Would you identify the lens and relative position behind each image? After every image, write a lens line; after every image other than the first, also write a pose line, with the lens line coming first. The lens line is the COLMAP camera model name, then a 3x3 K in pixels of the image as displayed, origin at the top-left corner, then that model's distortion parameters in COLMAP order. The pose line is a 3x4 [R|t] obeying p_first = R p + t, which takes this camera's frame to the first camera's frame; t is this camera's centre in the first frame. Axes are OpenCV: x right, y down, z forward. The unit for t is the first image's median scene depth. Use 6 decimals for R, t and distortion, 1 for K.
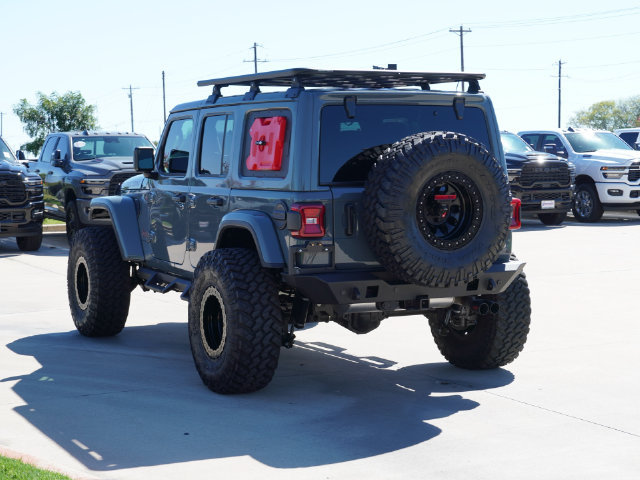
lens RADIAL K [[1308.0, 0, 320.0], [0, 1308.0, 240.0], [0, 0, 1]] dist [0.370532, 0.053141]
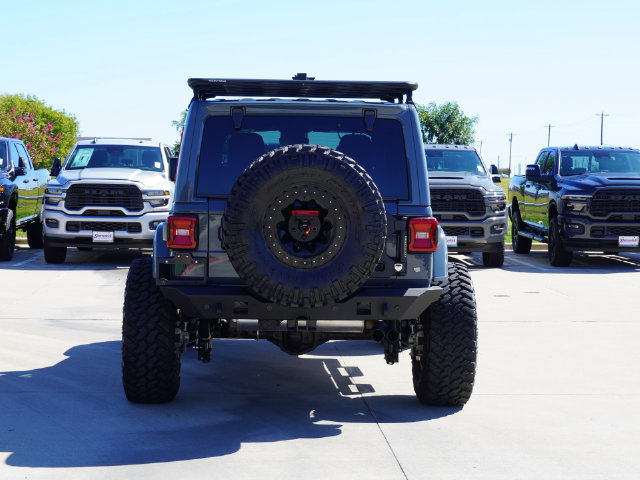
lens RADIAL K [[1410.9, 0, 320.0], [0, 1410.9, 240.0], [0, 0, 1]] dist [0.028526, 0.190363]
pose [[0.915948, 0.040871, -0.399210, 0.477357], [-0.046599, 0.998903, -0.004649, -0.007955], [0.398582, 0.022861, 0.916848, 0.062749]]
